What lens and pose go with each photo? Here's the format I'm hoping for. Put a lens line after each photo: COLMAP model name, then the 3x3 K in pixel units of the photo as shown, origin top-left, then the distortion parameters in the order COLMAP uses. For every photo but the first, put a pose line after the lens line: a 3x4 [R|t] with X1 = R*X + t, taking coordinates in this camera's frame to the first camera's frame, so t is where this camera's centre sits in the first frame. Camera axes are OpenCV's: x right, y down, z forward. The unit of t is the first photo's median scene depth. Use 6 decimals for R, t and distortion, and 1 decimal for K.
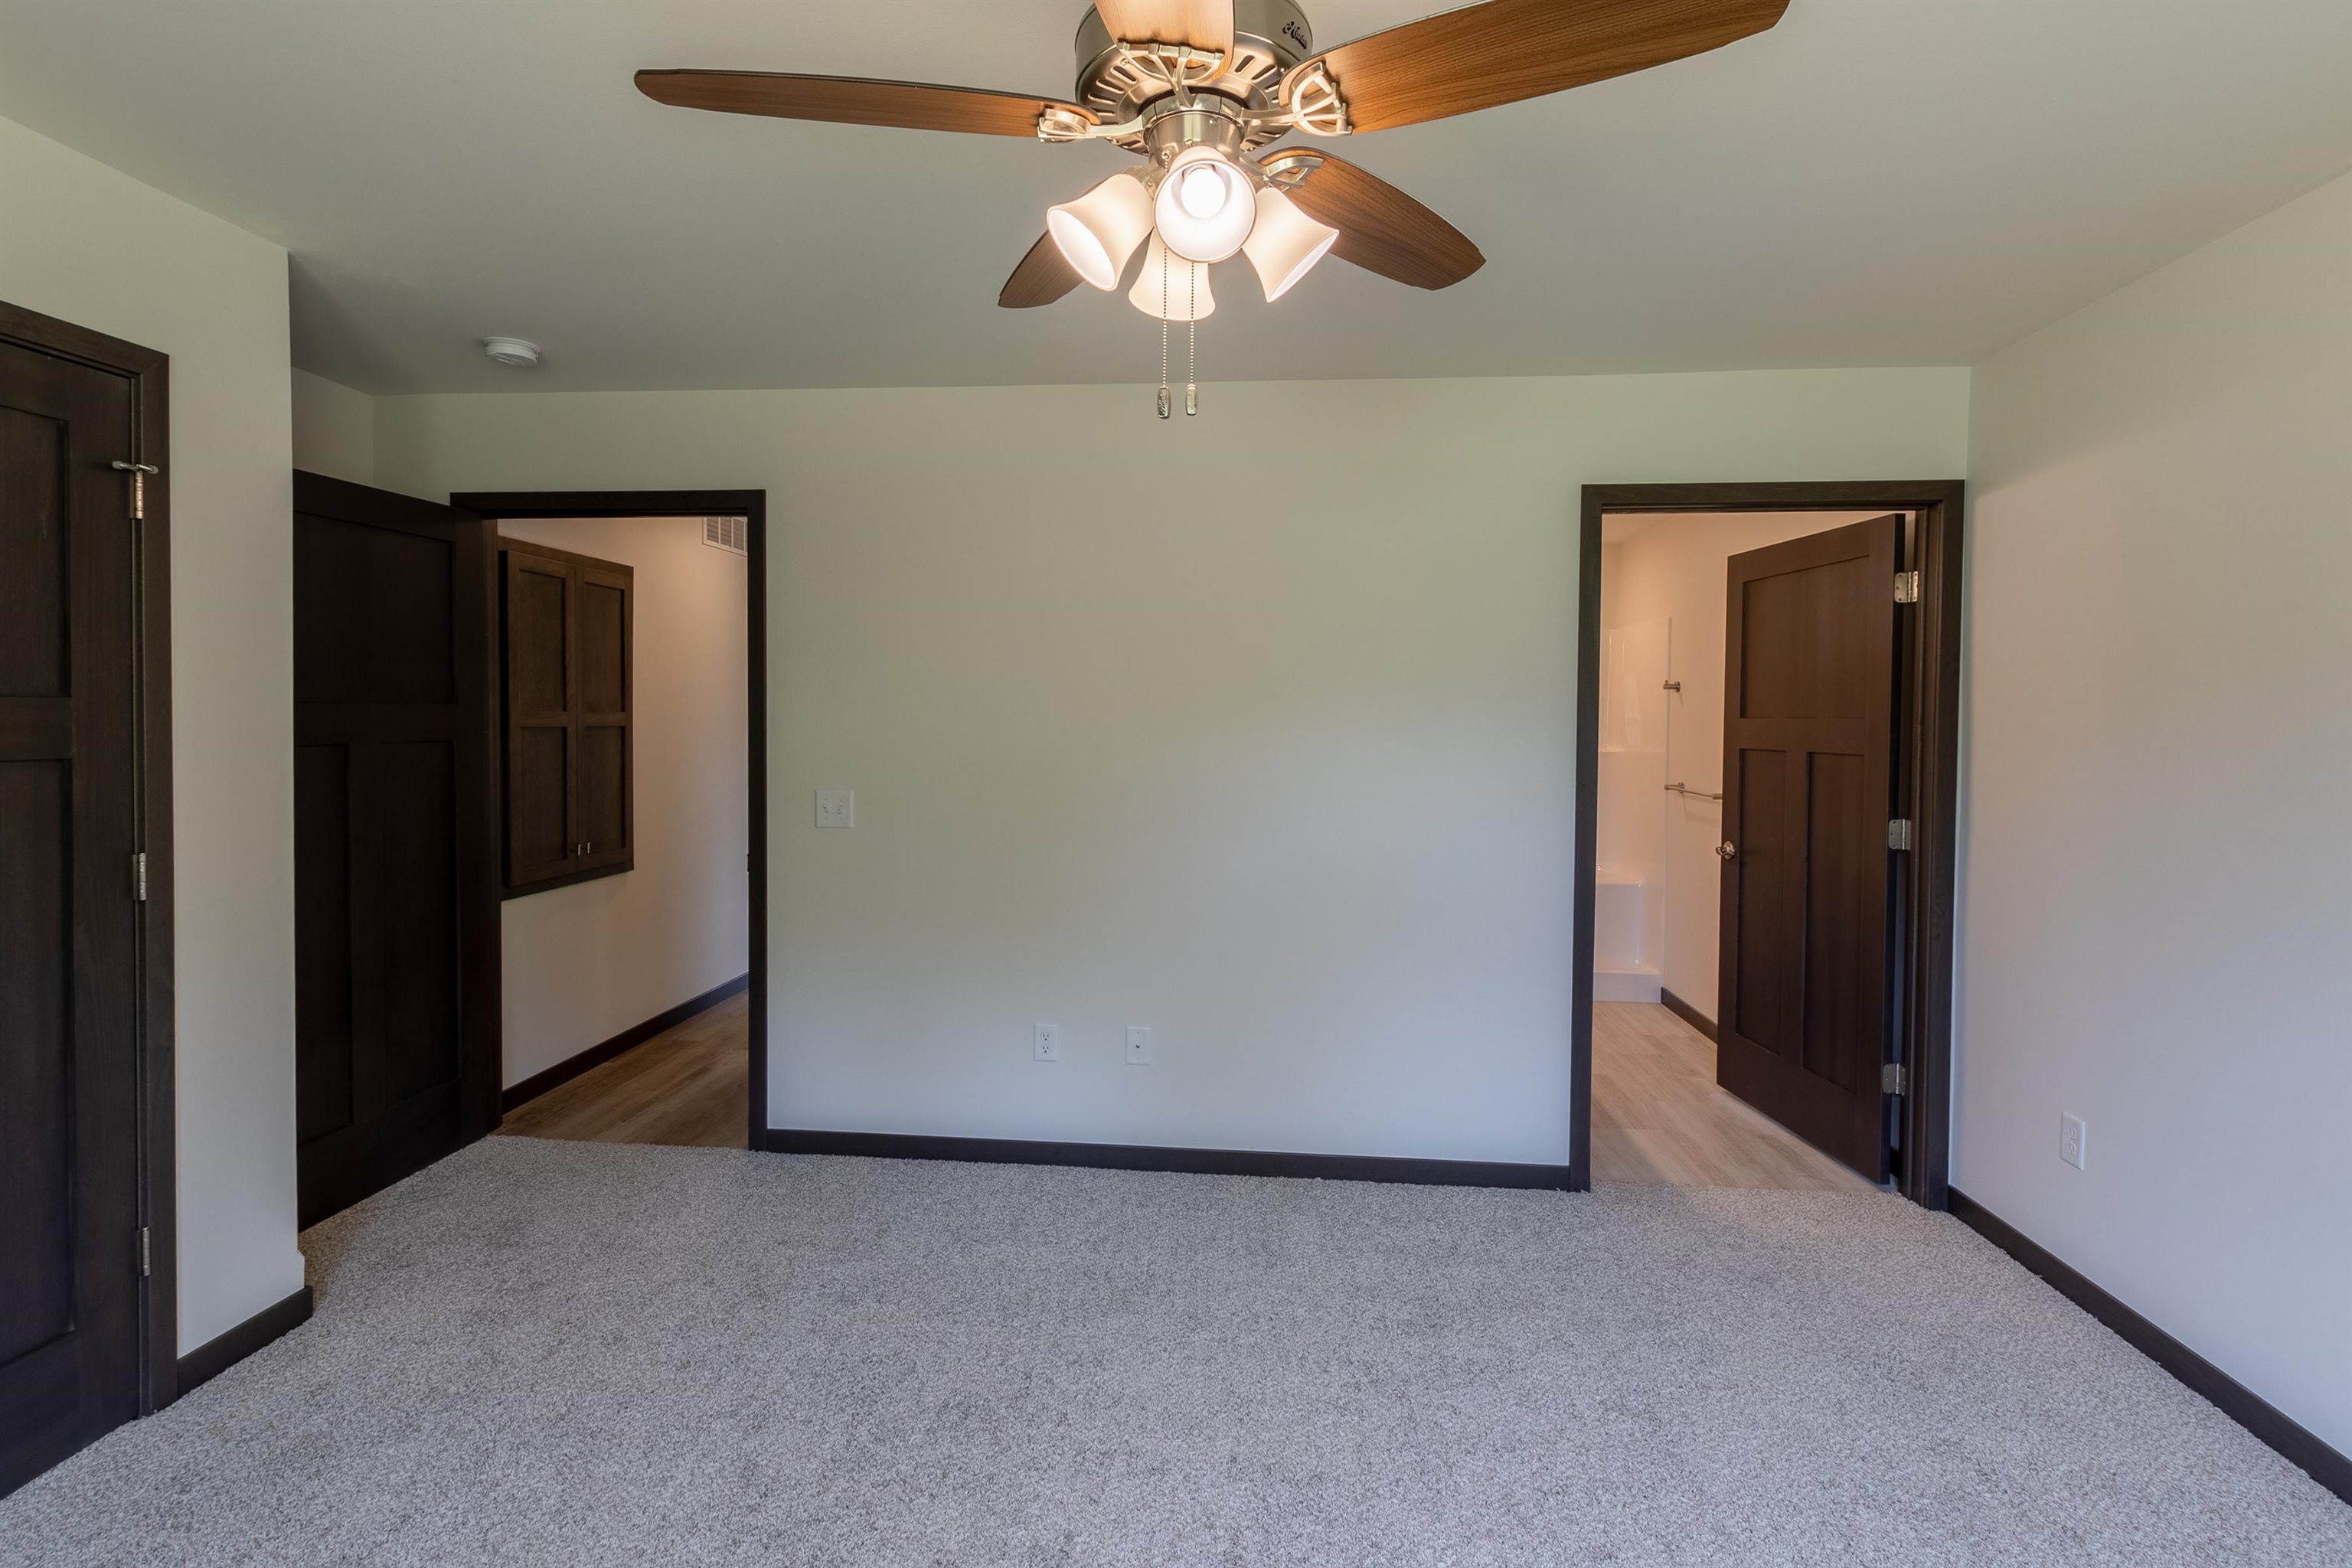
lens RADIAL K [[1059.9, 0, 1182.0], [0, 1059.9, 734.2], [0, 0, 1]] dist [0.001088, -0.004928]
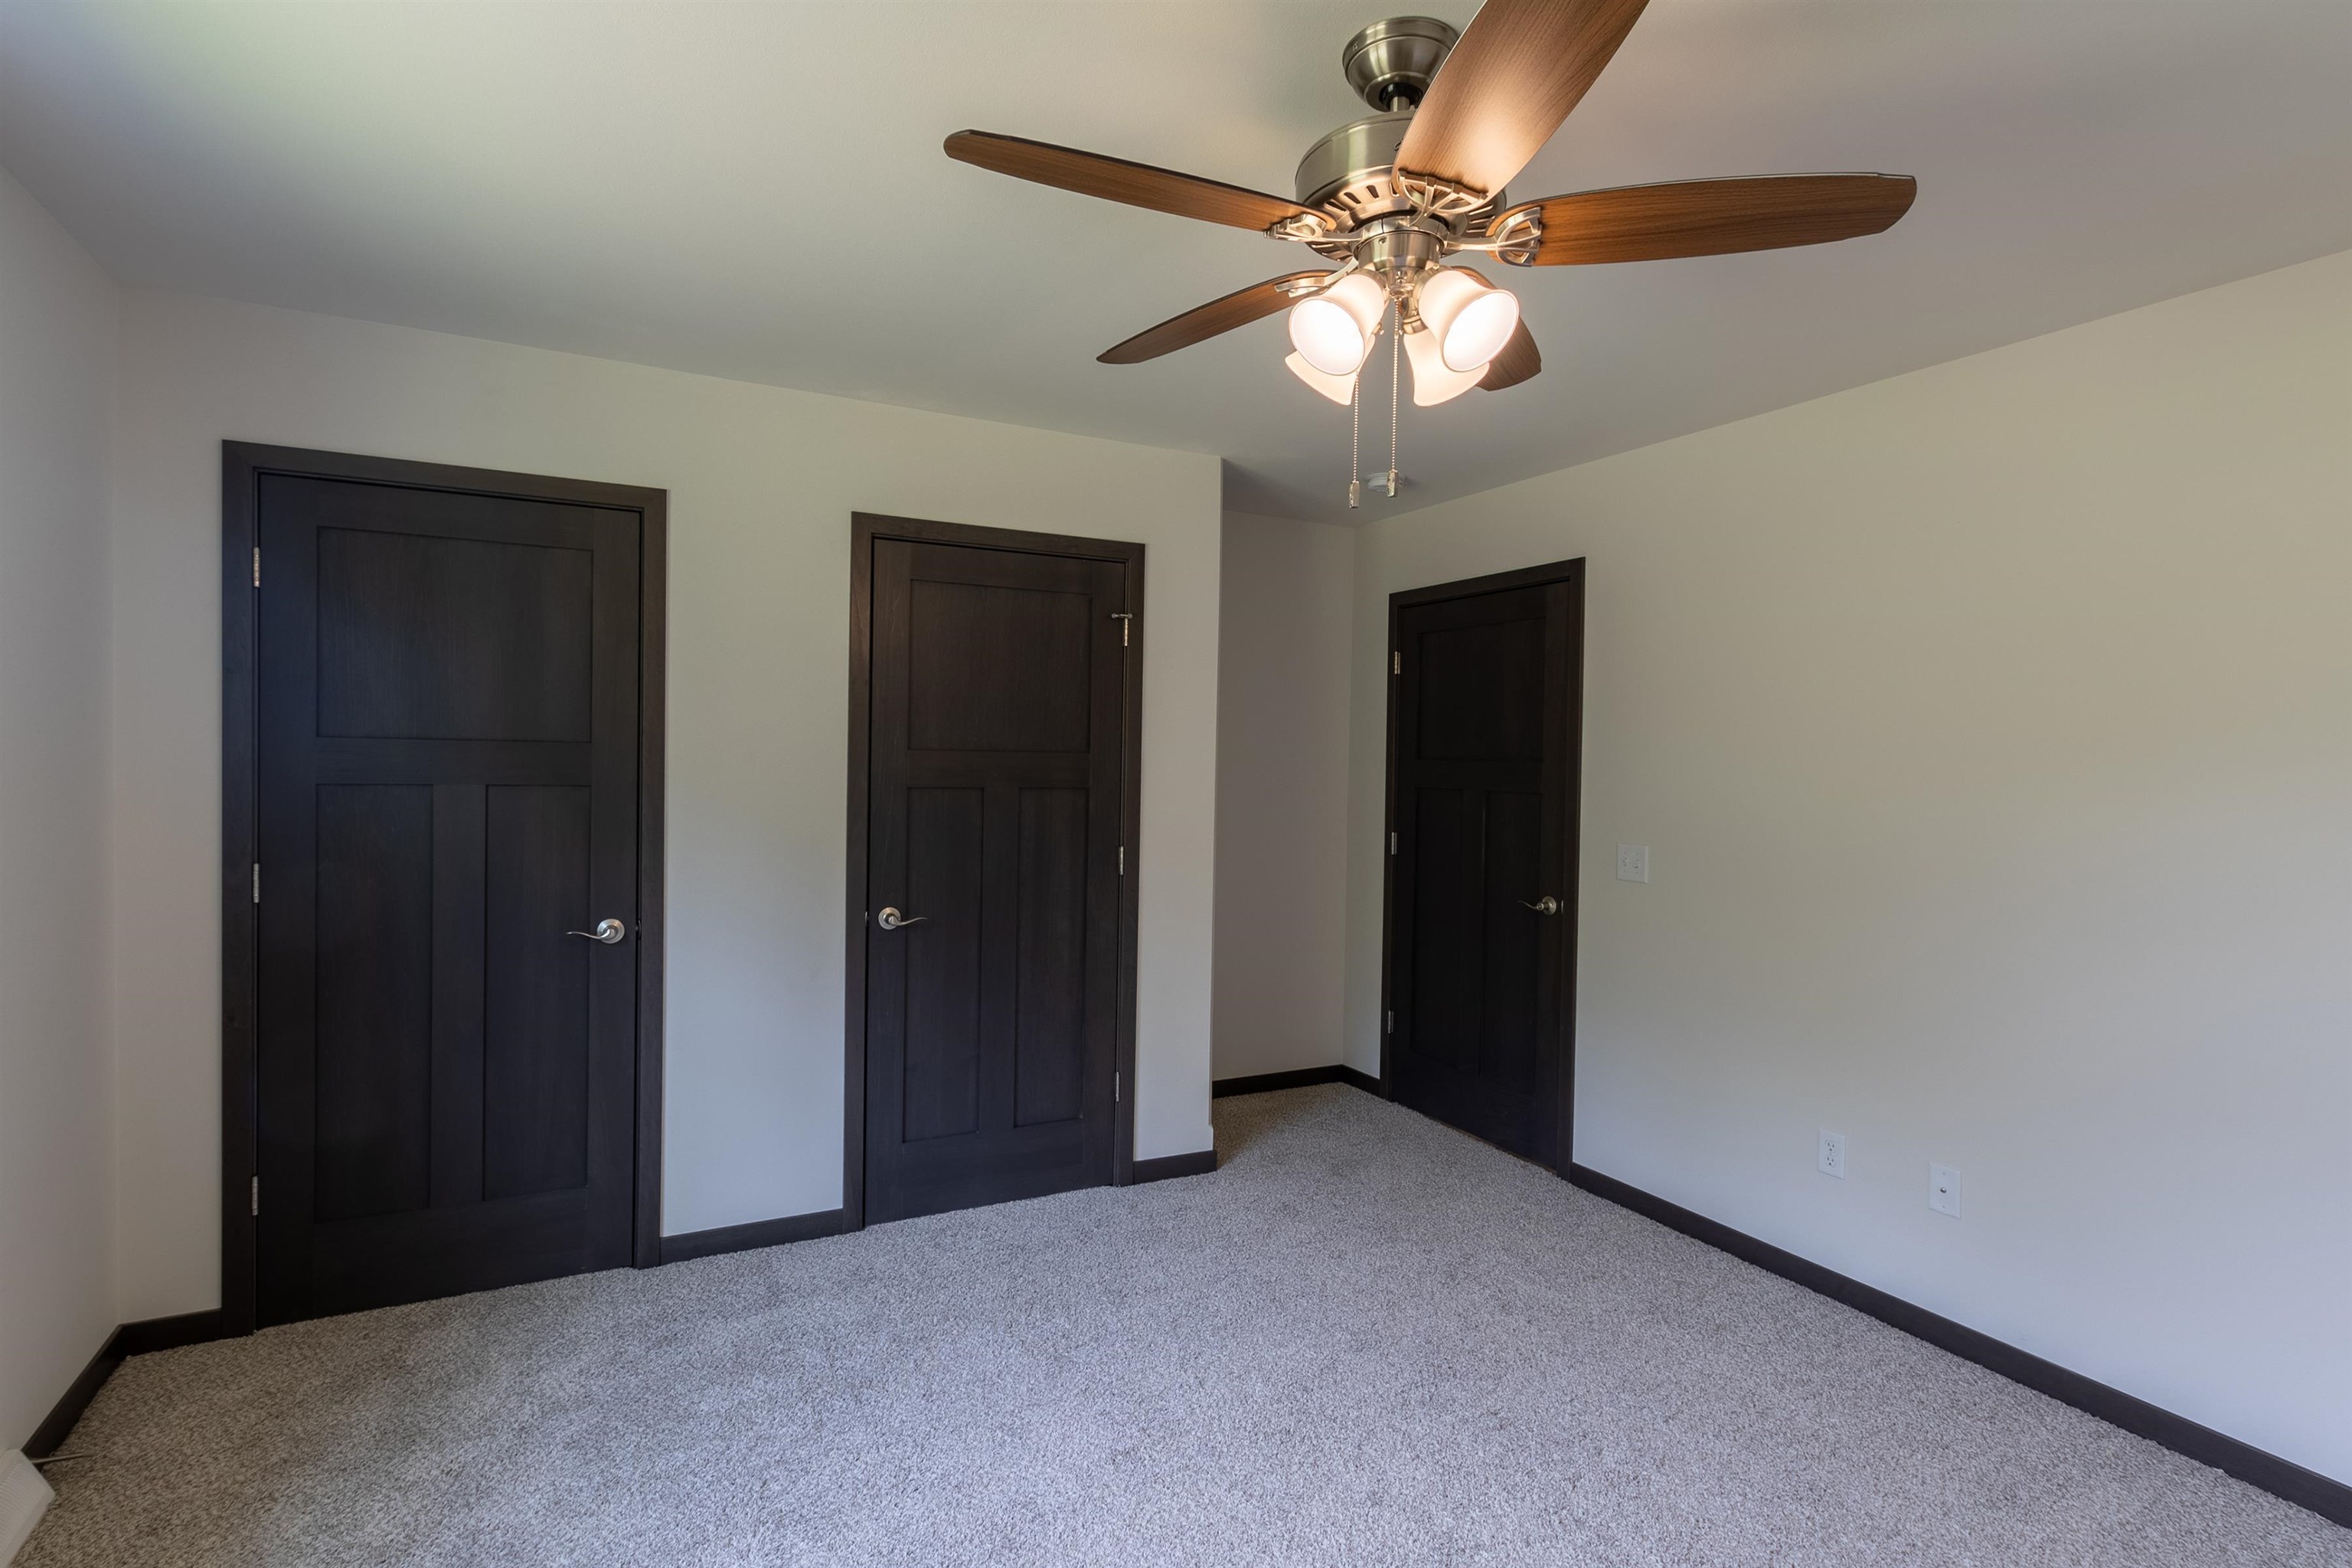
lens RADIAL K [[1075.6, 0, 1176.0], [0, 1075.6, 784.0], [0, 0, 1]] dist [0.000265, -0.001727]
pose [[0.562071, 0.015306, -0.826947, 0.437233], [-0.026074, 0.999660, 0.000780, 0.009590], [0.826678, 0.021123, 0.562279, 0.106520]]
